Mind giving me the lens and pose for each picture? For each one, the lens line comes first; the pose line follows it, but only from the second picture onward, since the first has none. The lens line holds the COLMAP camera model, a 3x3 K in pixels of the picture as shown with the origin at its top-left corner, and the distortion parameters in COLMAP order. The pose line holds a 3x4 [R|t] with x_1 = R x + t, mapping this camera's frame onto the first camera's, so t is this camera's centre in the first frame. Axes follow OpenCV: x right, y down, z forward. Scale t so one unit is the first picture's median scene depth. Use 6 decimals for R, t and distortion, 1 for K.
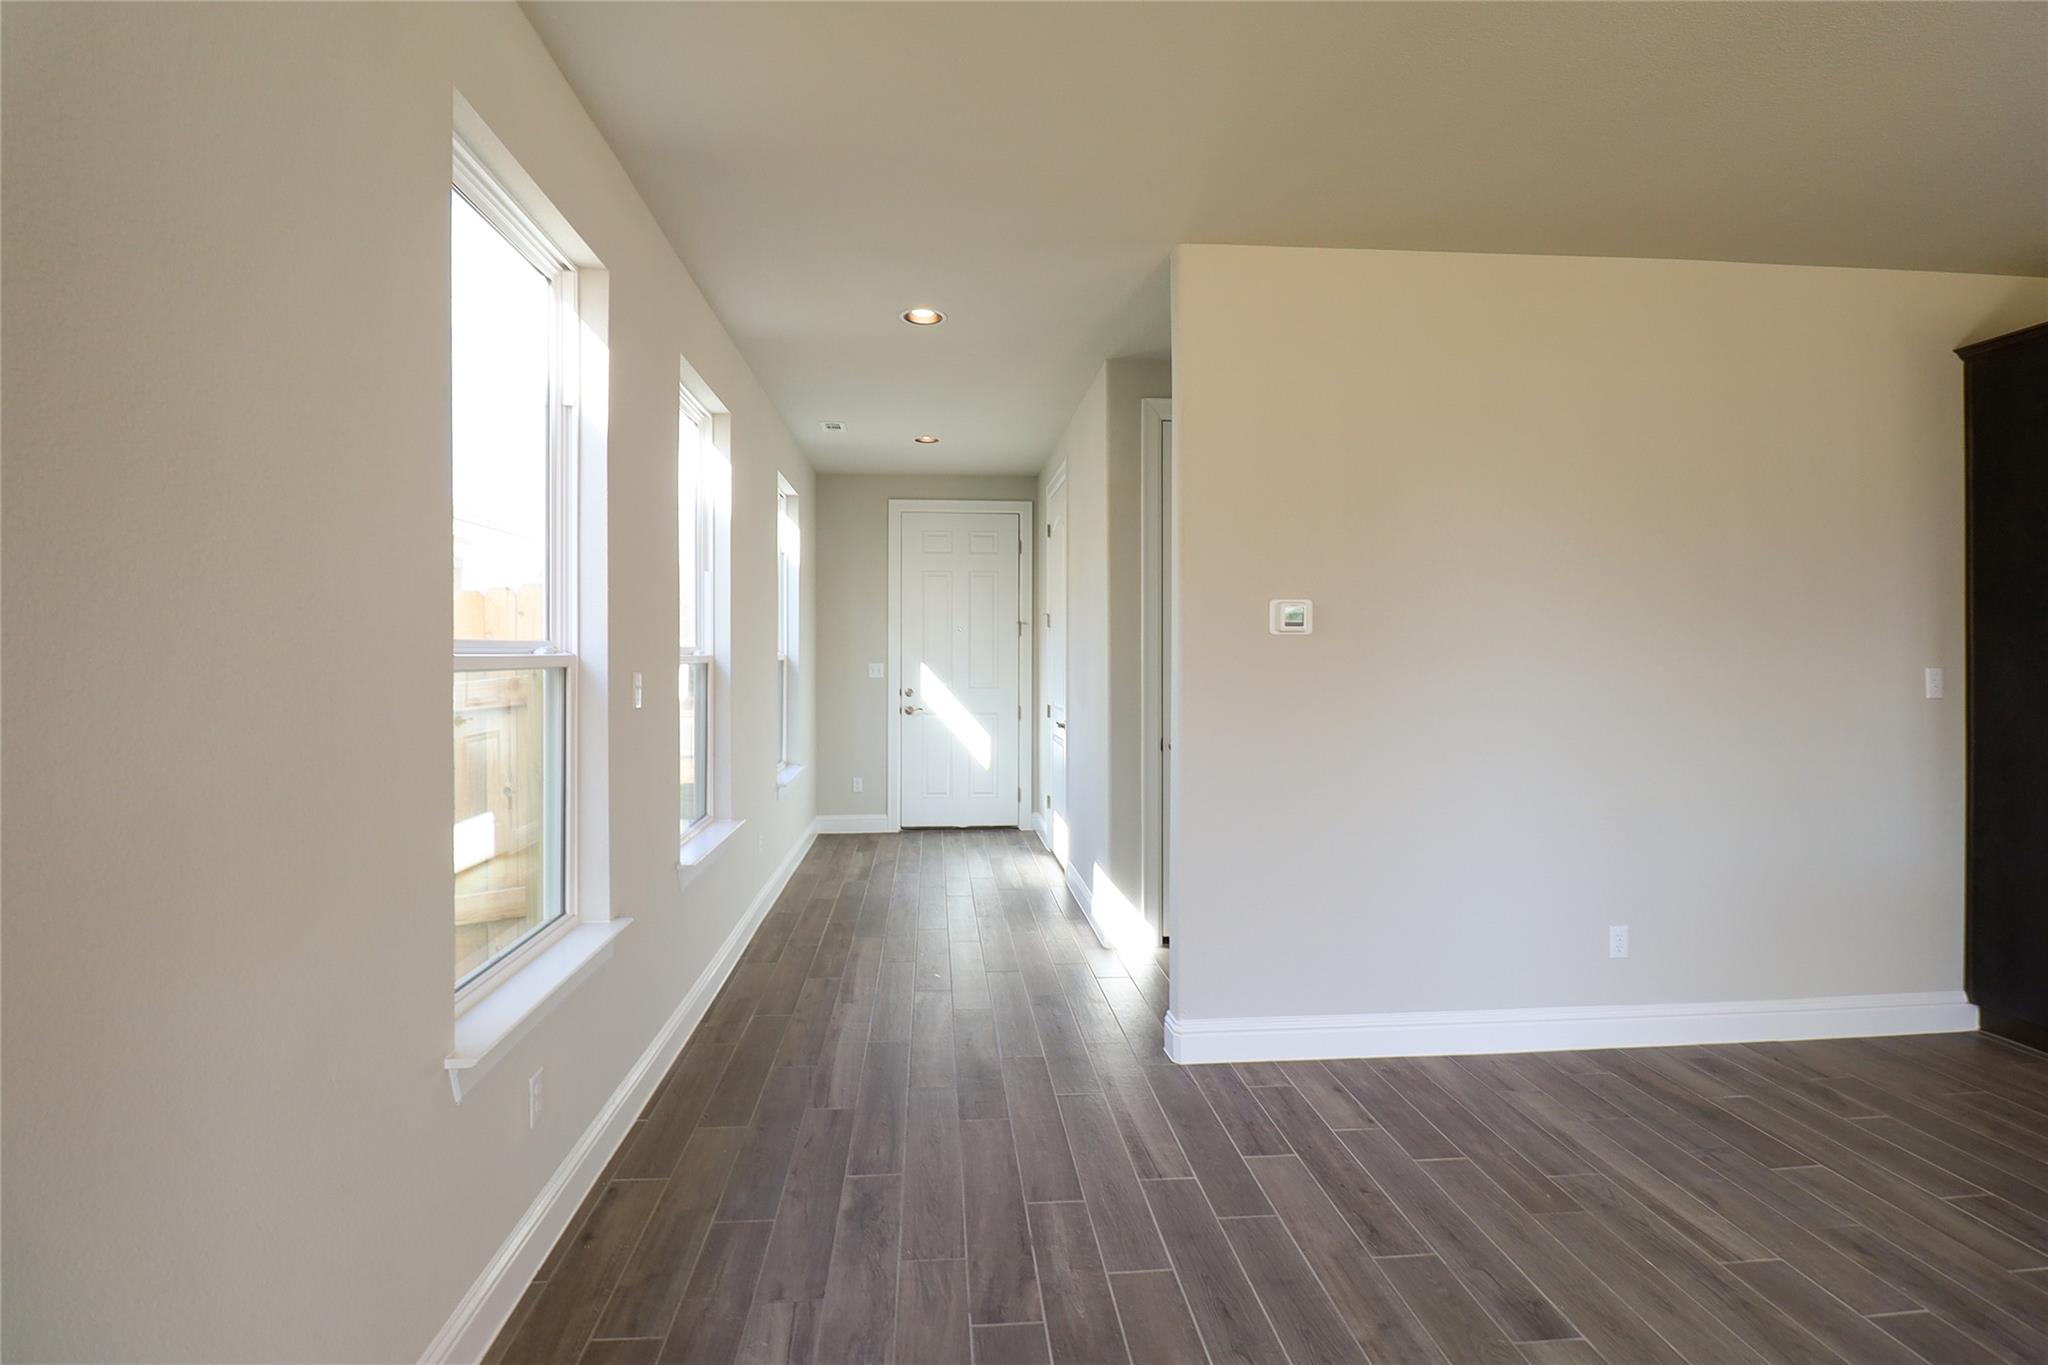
lens RADIAL K [[946.7, 0, 1012.9], [0, 946.7, 622.6], [0, 0, 1]] dist [0.000393, -0.010443]
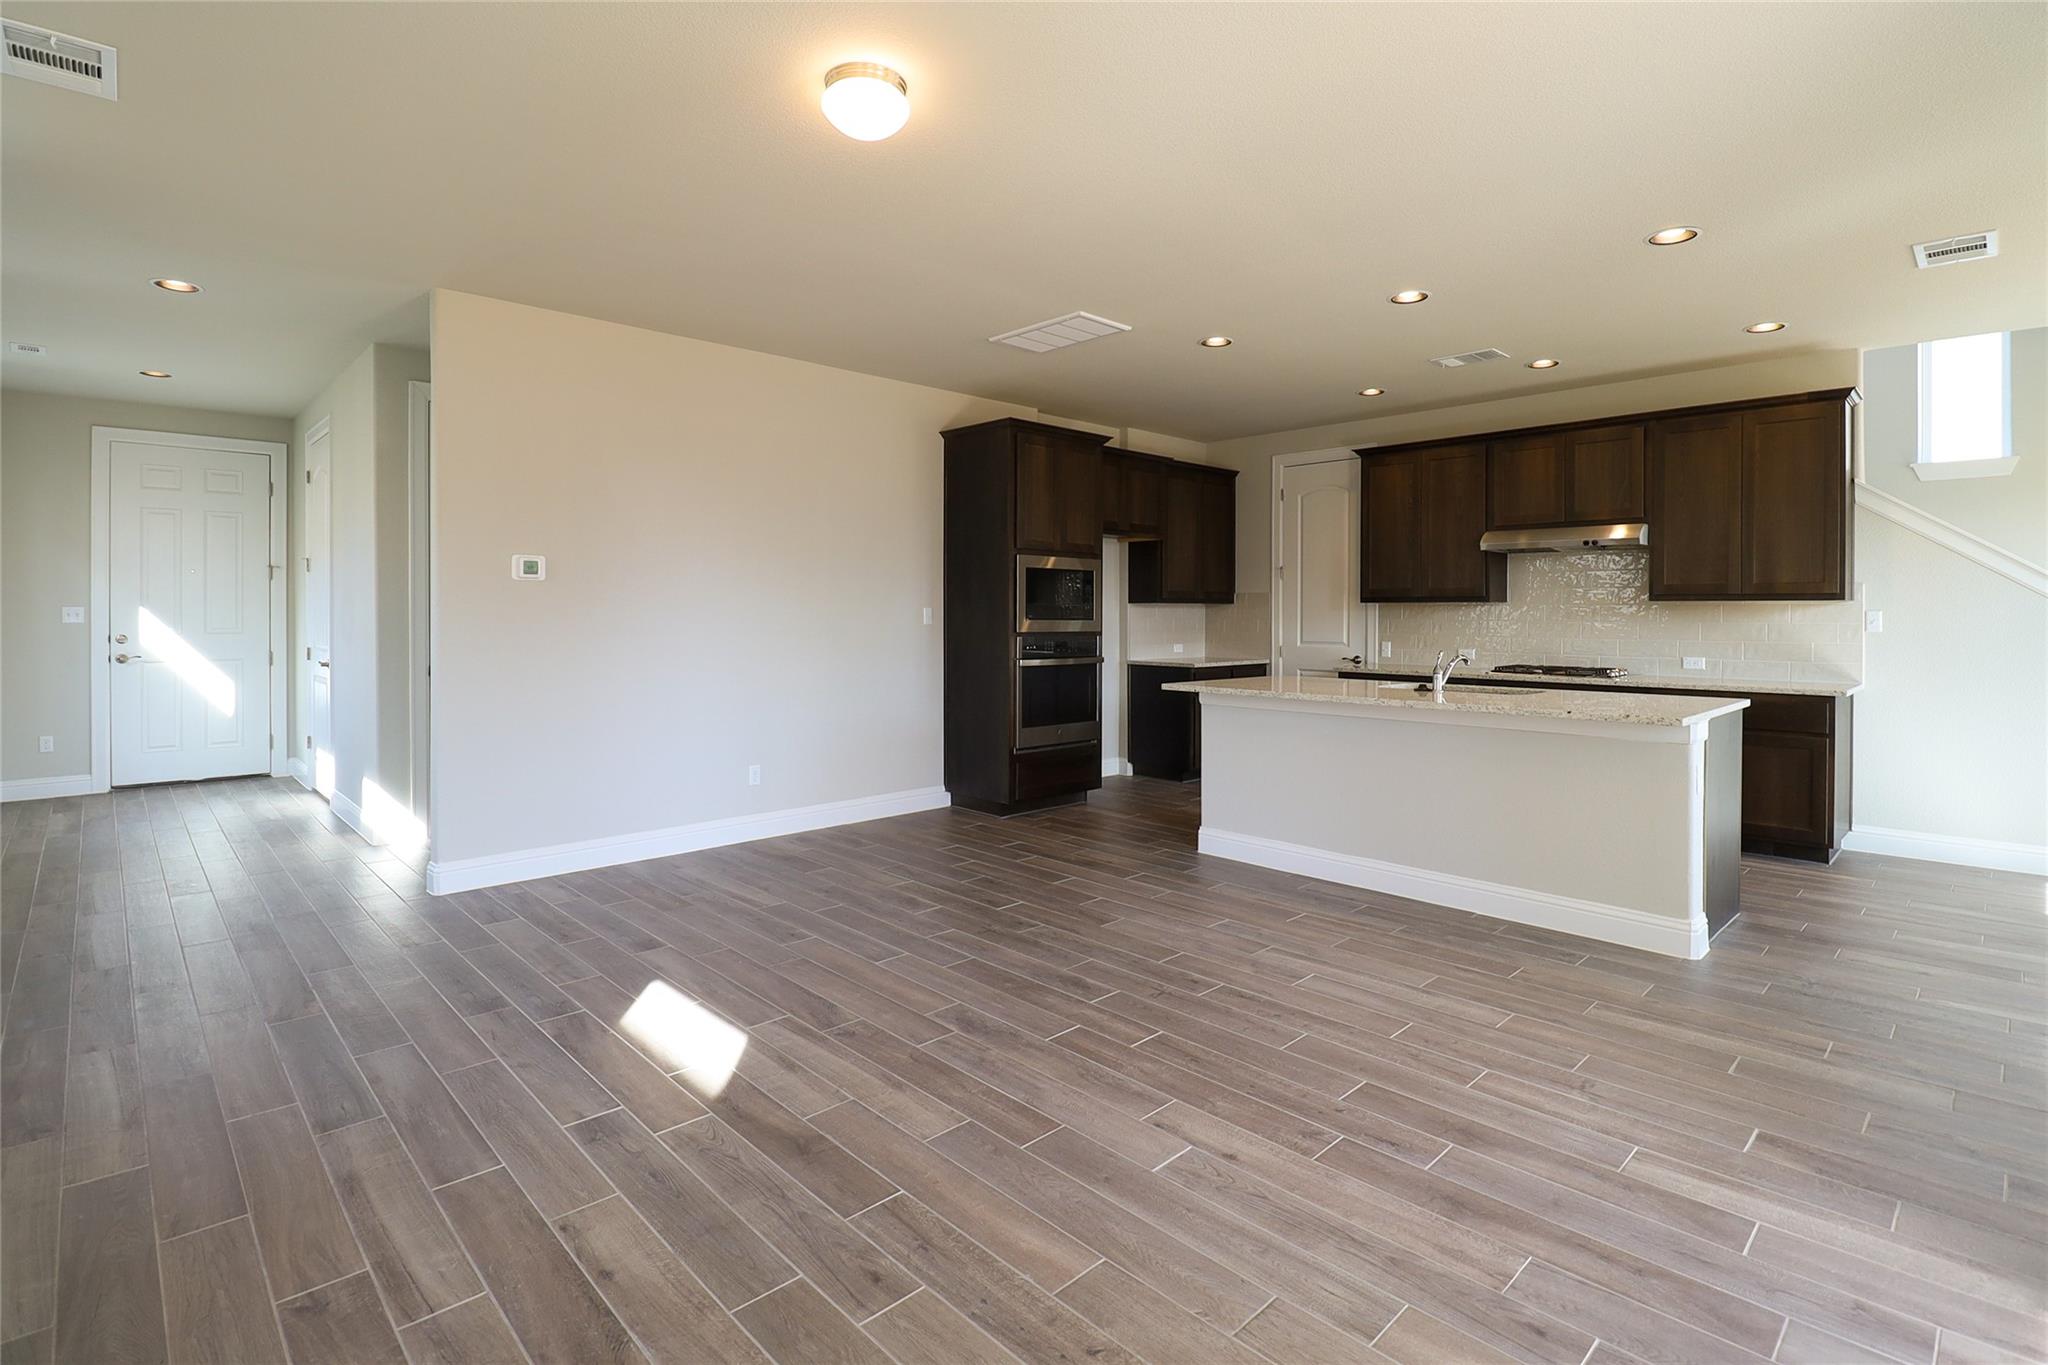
lens RADIAL K [[946.7, 0, 1012.9], [0, 946.7, 622.6], [0, 0, 1]] dist [0.000393, -0.010443]
pose [[0.772488, -0.007973, 0.634980, -0.023418], [-0.022432, 0.998955, 0.039833, 0.002703], [-0.634633, -0.045014, 0.771501, -0.286623]]
